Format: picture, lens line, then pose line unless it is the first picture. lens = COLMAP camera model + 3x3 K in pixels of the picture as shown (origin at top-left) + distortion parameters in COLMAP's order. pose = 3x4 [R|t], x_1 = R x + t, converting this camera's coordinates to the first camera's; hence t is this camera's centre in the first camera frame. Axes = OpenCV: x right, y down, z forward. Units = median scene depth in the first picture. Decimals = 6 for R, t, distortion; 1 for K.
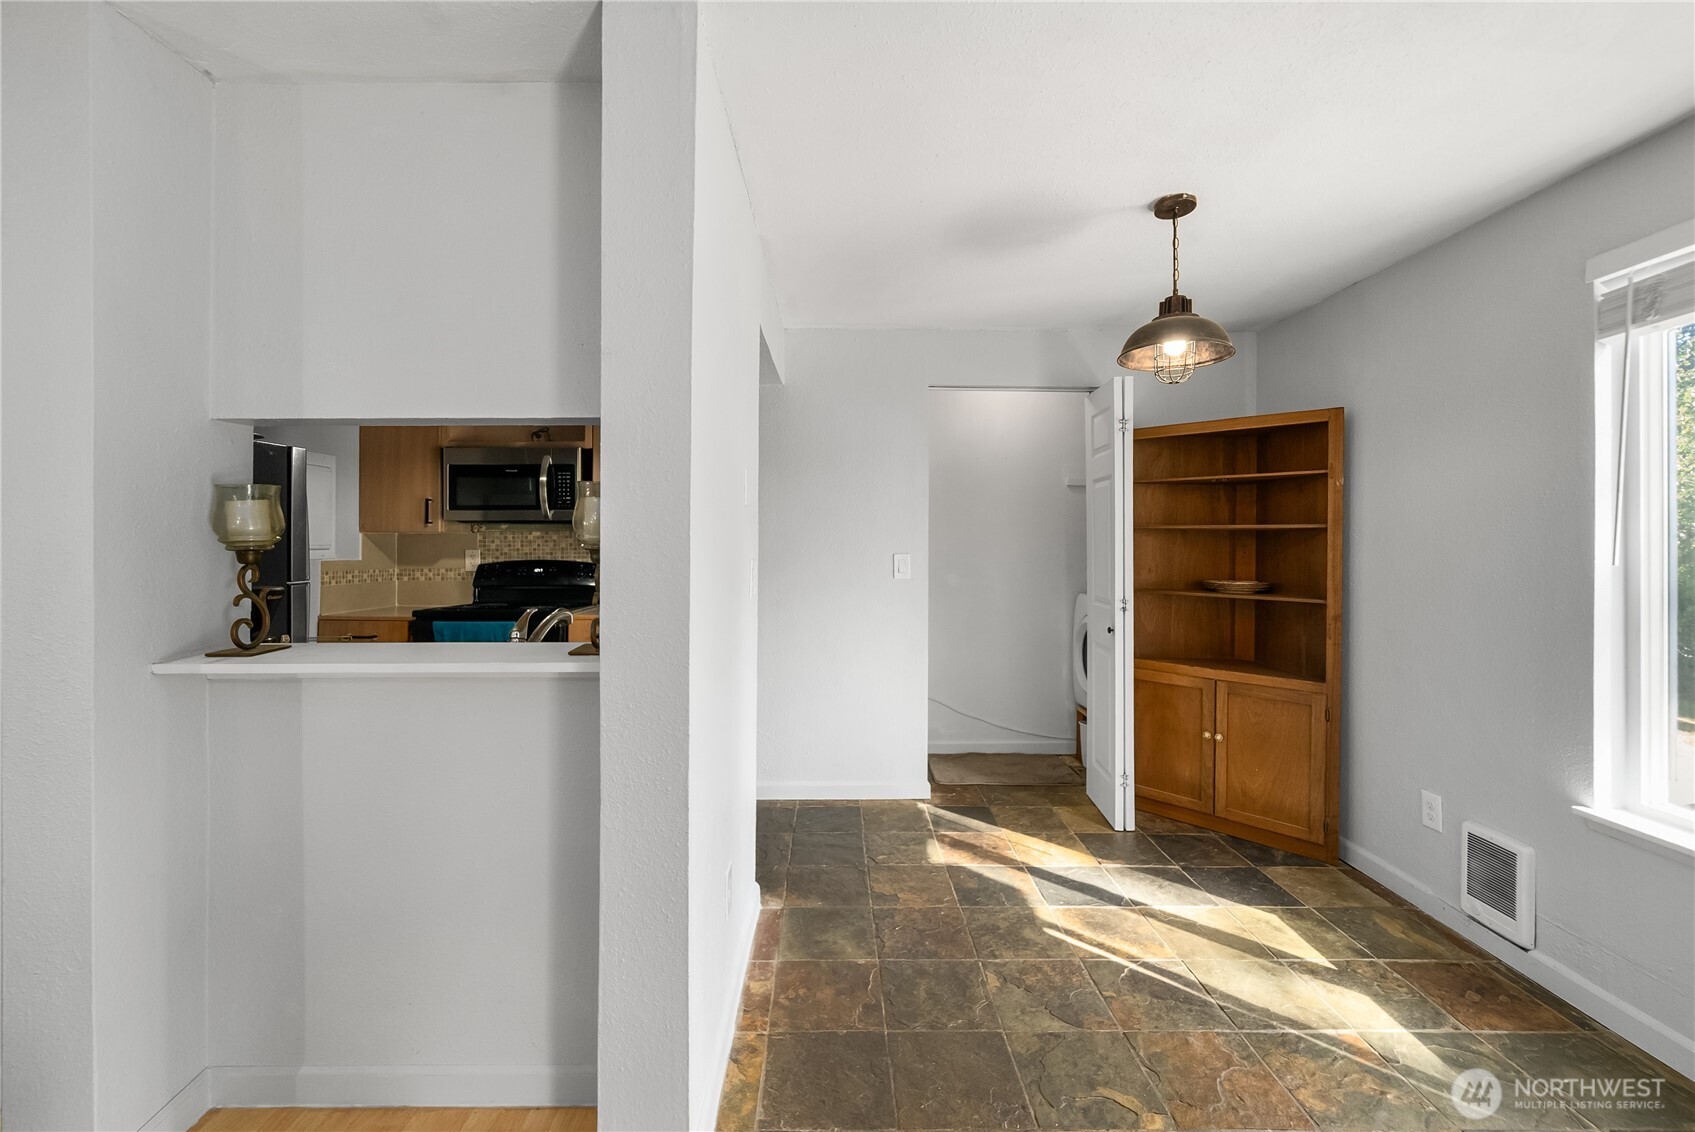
lens RADIAL K [[696.0, 0, 841.4], [0, 696.0, 539.4], [0, 0, 1]] dist [-0.000690, 0.000007]
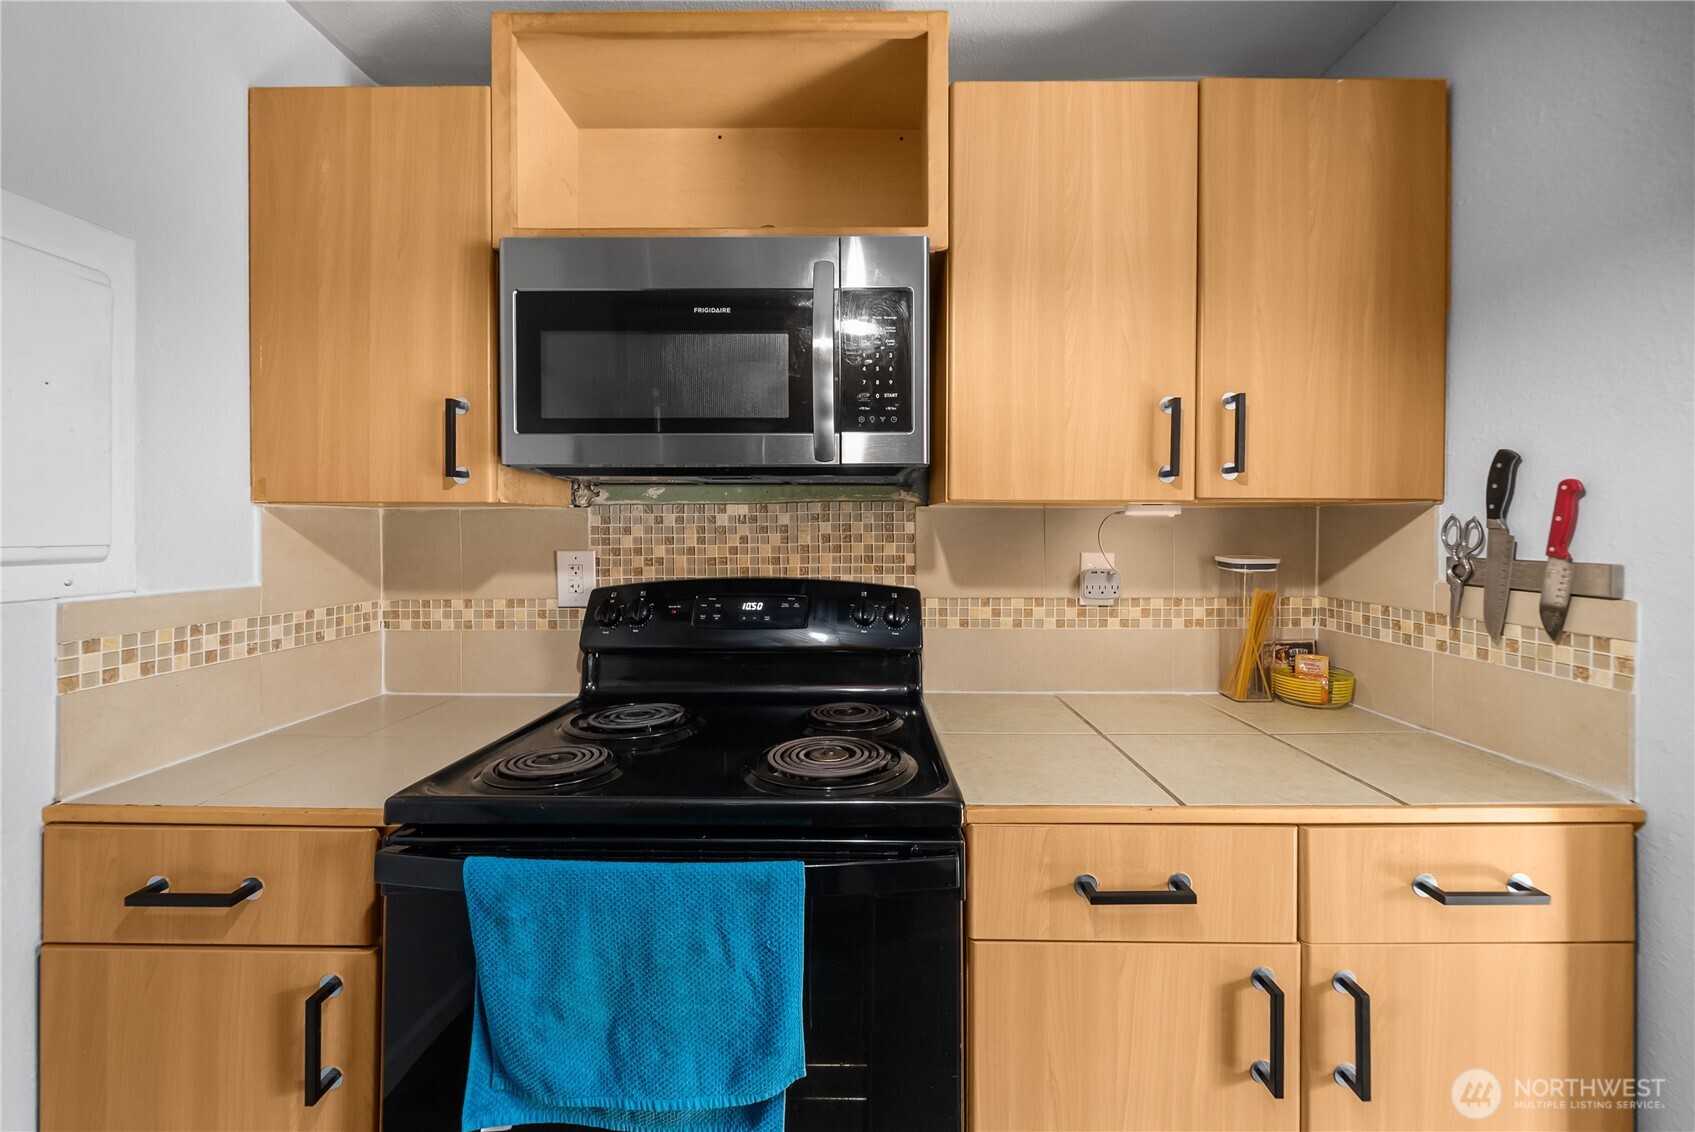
lens RADIAL K [[631.4, 0, 851.8], [0, 631.4, 532.0], [0, 0, 1]] dist [-0.000062, -0.000009]
pose [[0.999947, -0.001099, -0.010243, -0.497479], [0.001209, 0.999941, 0.010777, 0.000811], [0.010230, -0.010789, 0.999889, 0.866730]]
